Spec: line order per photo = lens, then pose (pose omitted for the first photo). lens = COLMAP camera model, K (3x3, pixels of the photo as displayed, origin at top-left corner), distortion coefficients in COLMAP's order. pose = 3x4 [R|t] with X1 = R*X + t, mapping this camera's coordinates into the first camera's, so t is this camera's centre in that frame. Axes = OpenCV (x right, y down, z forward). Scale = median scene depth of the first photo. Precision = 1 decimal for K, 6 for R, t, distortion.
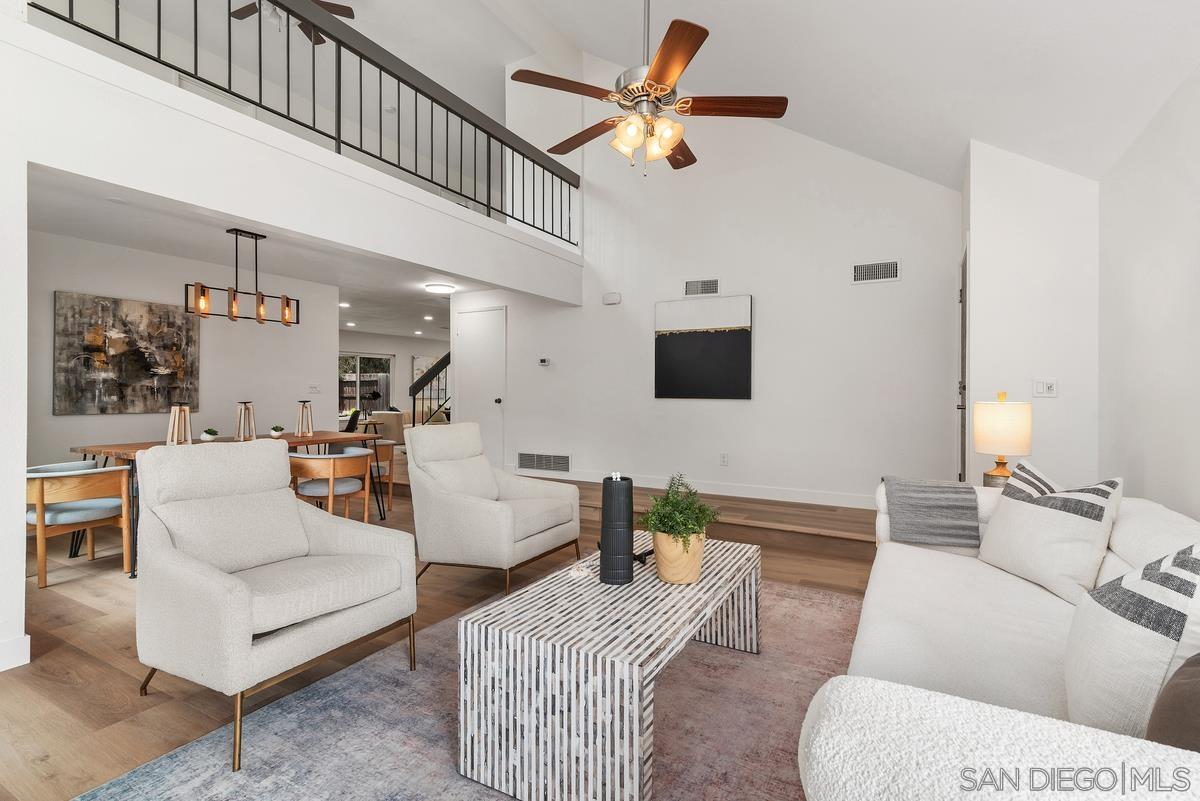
lens RADIAL K [[548.3, 0, 611.8], [0, 548.3, 398.4], [0, 0, 1]] dist [0.013259, -0.000507]
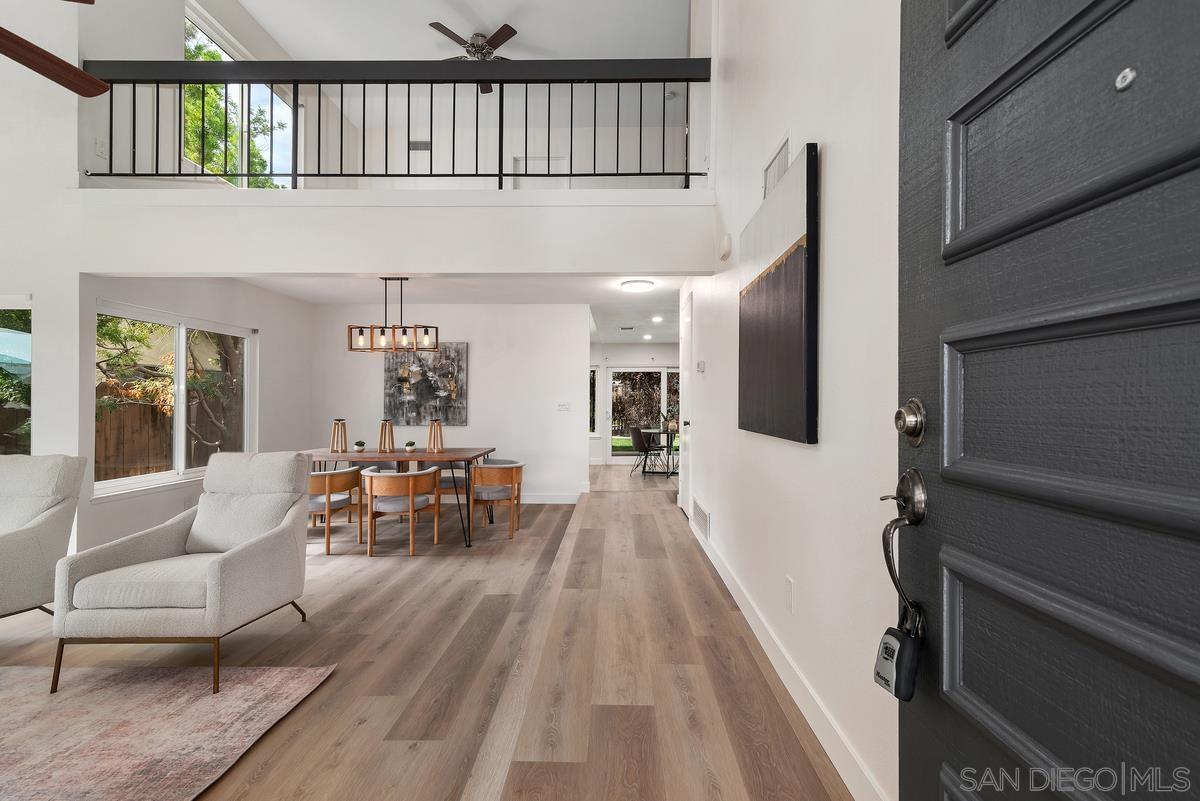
lens RADIAL K [[548.3, 0, 596.9], [0, 548.3, 397.9], [0, 0, 1]] dist [0.013259, -0.000507]
pose [[0.456223, -0.011678, -0.889789, 0.530971], [-0.010154, 0.999780, -0.018328, -0.020580], [0.889807, 0.017397, 0.456005, 0.771028]]
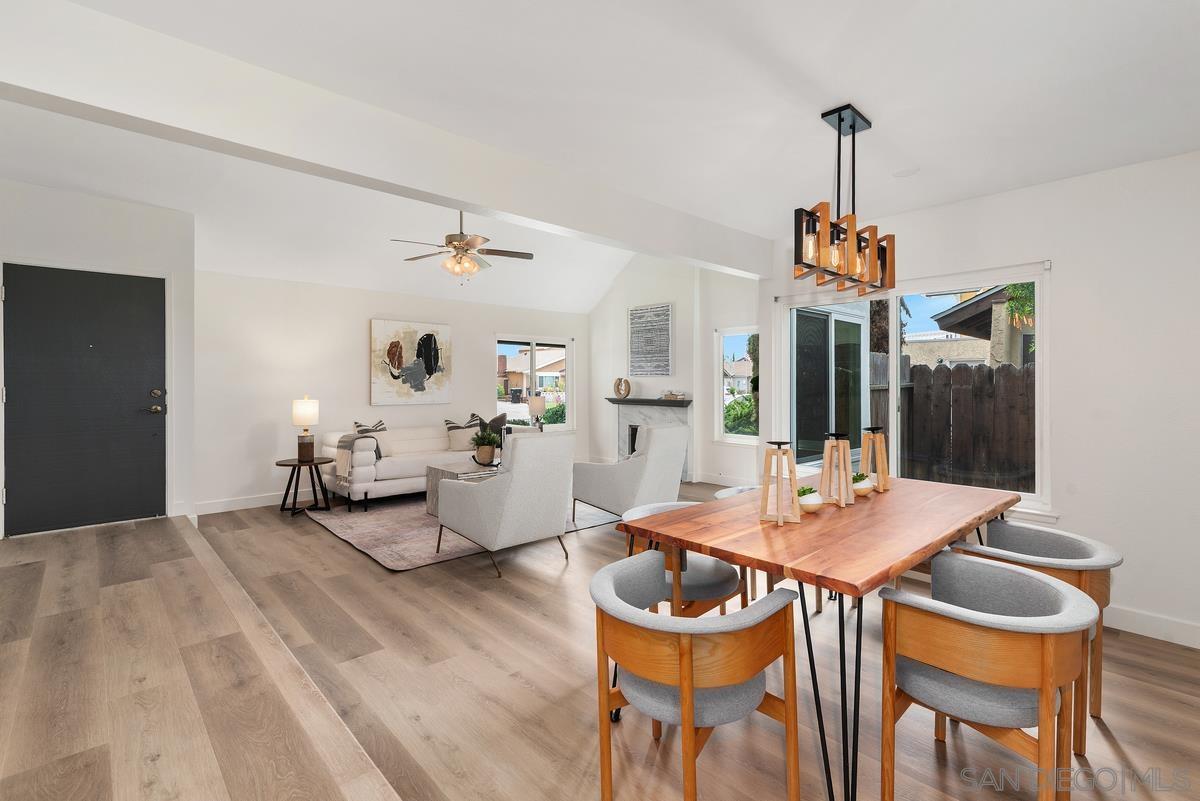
lens RADIAL K [[548.3, 0, 594.8], [0, 548.3, 390.1], [0, 0, 1]] dist [0.013259, -0.000507]
pose [[-0.949158, -0.008475, 0.314686, -0.791464], [0.000195, 0.999622, 0.027508, -0.044345], [-0.314800, 0.026171, -0.948797, 1.561097]]
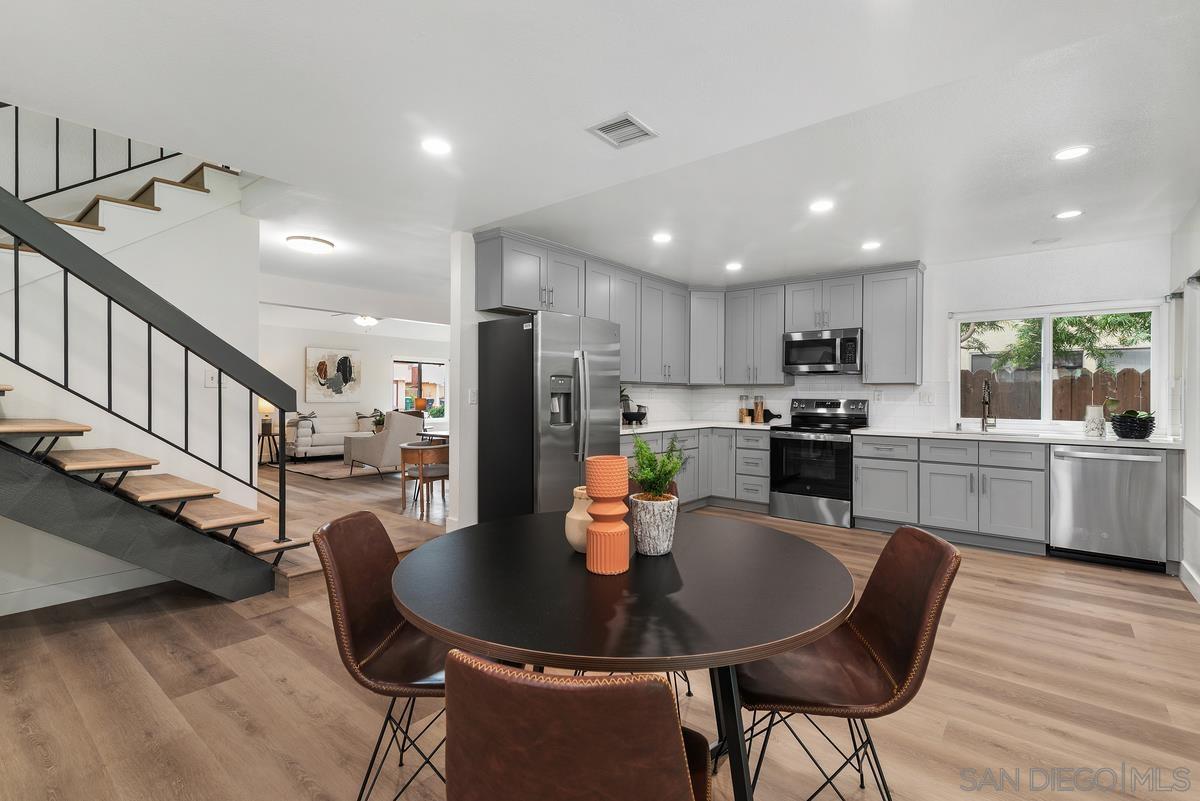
lens RADIAL K [[548.3, 0, 600.6], [0, 548.3, 395.9], [0, 0, 1]] dist [0.013259, -0.000507]
pose [[-0.985633, -0.010584, 0.168572, -1.422087], [-0.007966, 0.999837, 0.016201, -0.036624], [-0.168716, 0.014626, -0.985556, 2.503985]]
